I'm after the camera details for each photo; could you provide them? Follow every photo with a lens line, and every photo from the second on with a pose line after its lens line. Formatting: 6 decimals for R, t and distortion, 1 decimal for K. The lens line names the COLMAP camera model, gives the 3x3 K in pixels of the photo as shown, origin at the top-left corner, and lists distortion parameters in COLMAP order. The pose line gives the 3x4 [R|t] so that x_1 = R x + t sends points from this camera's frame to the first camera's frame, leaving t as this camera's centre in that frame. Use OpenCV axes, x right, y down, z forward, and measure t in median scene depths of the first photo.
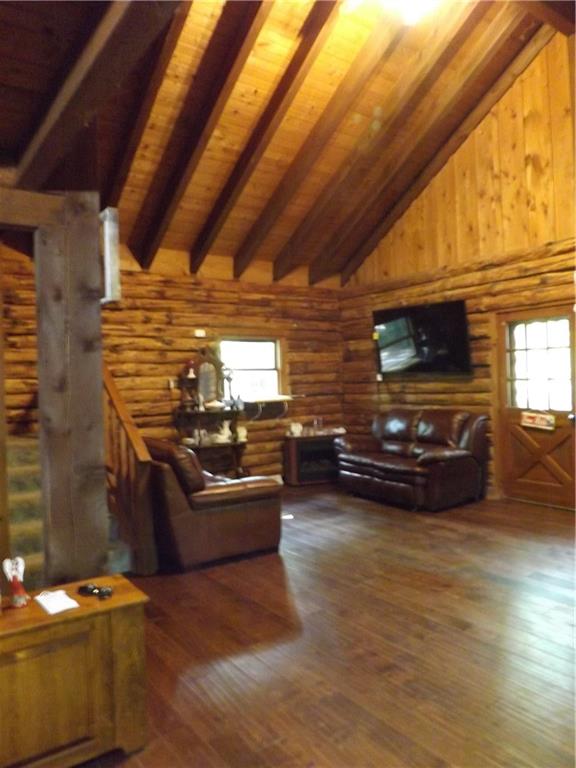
lens RADIAL K [[559.7, 0, 287.4], [0, 559.7, 379.7], [0, 0, 1]] dist [-0.057117, 0.011907]
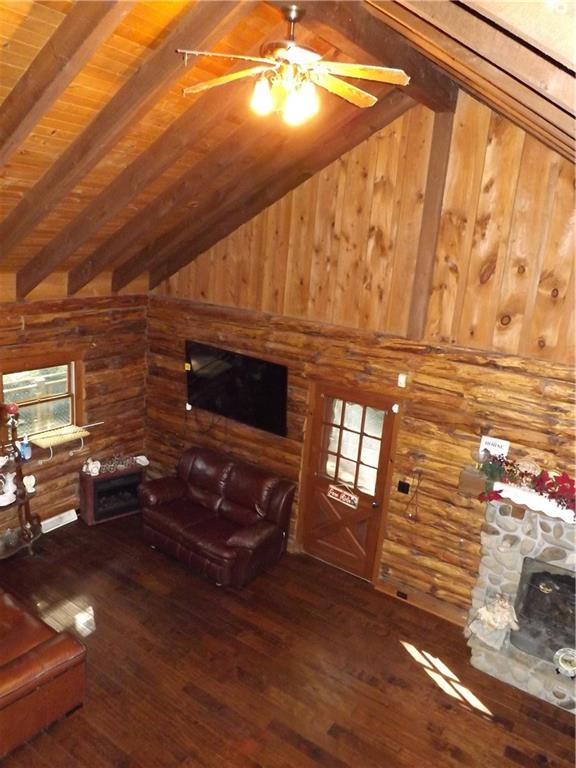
lens RADIAL K [[559.7, 0, 287.4], [0, 559.7, 379.7], [0, 0, 1]] dist [-0.057117, 0.011907]
pose [[0.930914, 0.011525, 0.365055, -0.024987], [-0.106767, 0.964431, 0.241814, -0.337834], [-0.349284, -0.264084, 0.899033, 0.137722]]
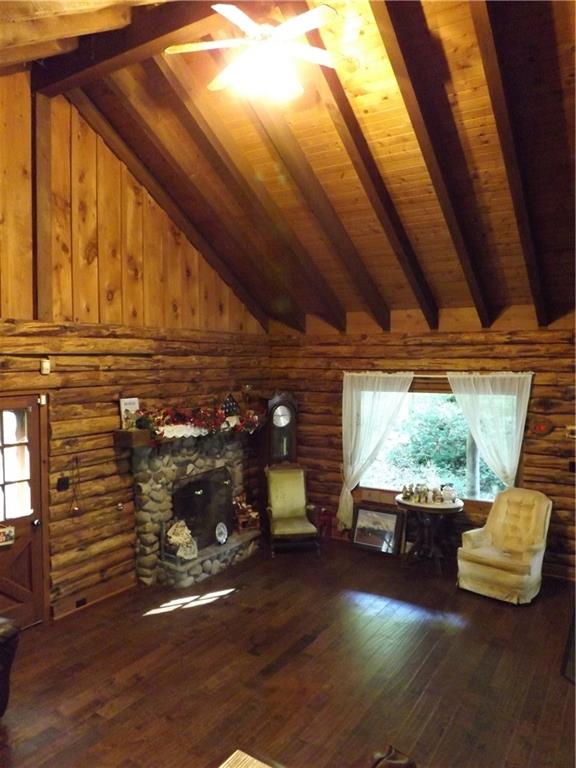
lens RADIAL K [[559.7, 0, 287.4], [0, 559.7, 379.7], [0, 0, 1]] dist [-0.057117, 0.011907]
pose [[-0.381593, -0.004551, 0.924319, -0.388754], [0.011294, 0.999890, 0.009585, -0.139764], [-0.924261, 0.014097, -0.381500, 0.809588]]
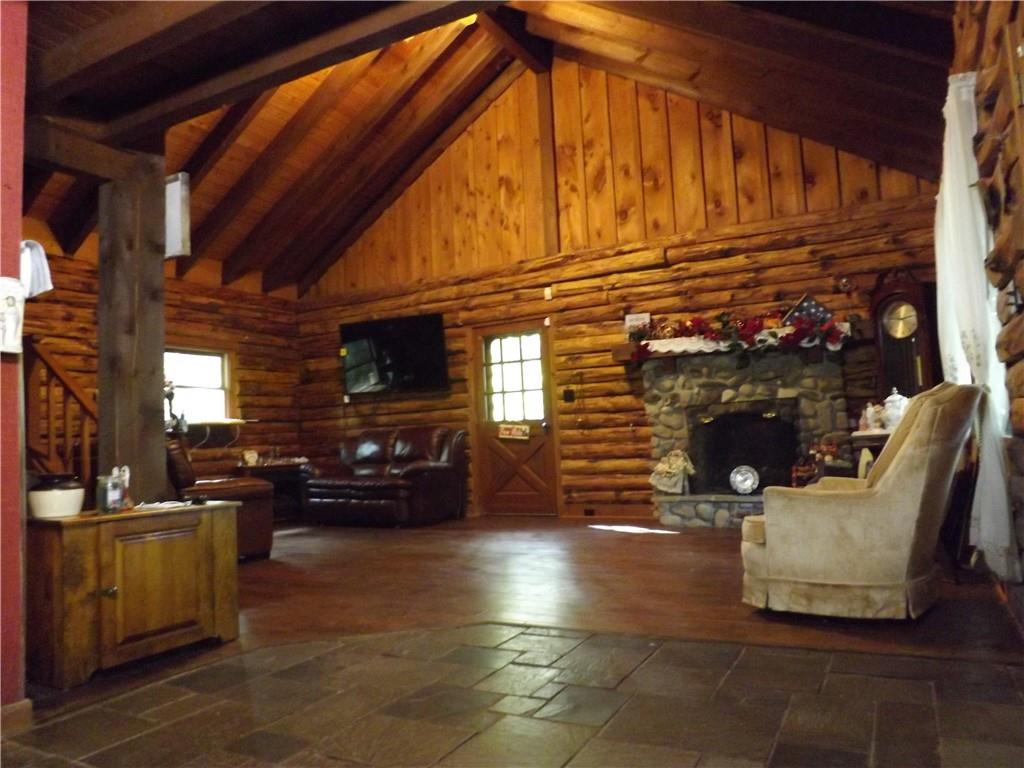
lens RADIAL K [[746.2, 0, 512.0], [0, 746.2, 384.0], [0, 0, 1]] dist [-0.057117, 0.011907]
pose [[0.899595, 0.018682, 0.436326, -0.136003], [0.021440, 0.995991, -0.086848, 0.094280], [-0.436199, 0.087482, 0.895588, -0.211606]]
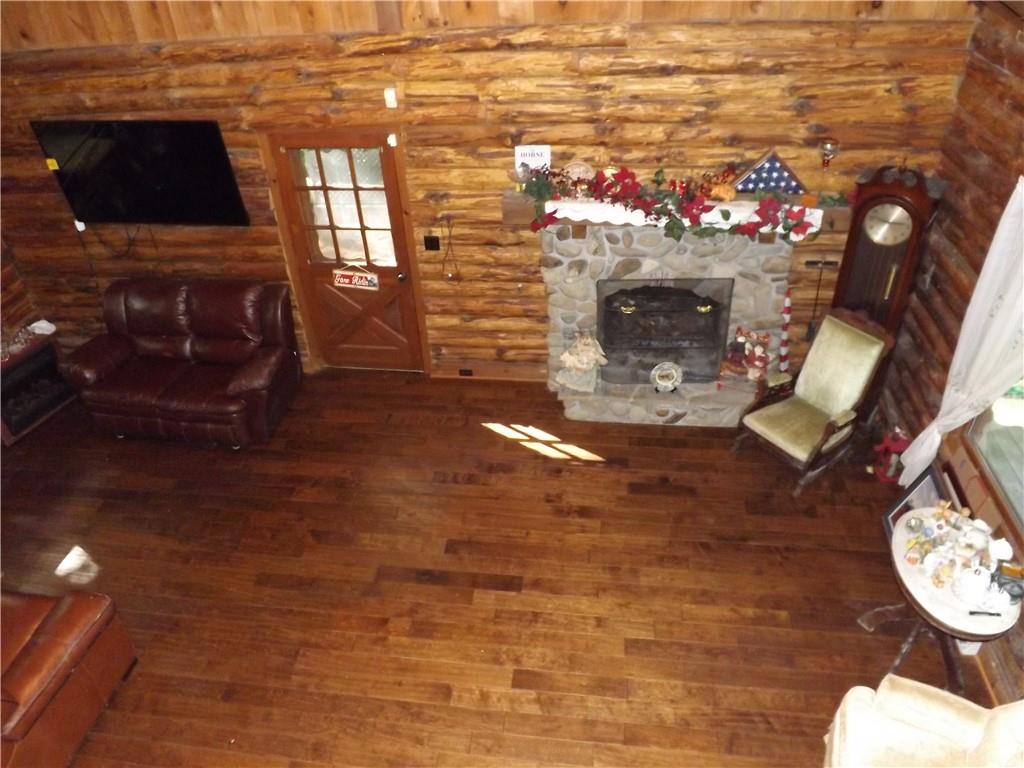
lens RADIAL K [[746.2, 0, 512.0], [0, 746.2, 384.0], [0, 0, 1]] dist [-0.057117, 0.011907]
pose [[0.684441, -0.429532, 0.589104, -0.059058], [0.028917, 0.823381, 0.566752, -0.341912], [-0.728495, -0.370873, 0.575976, 0.177243]]
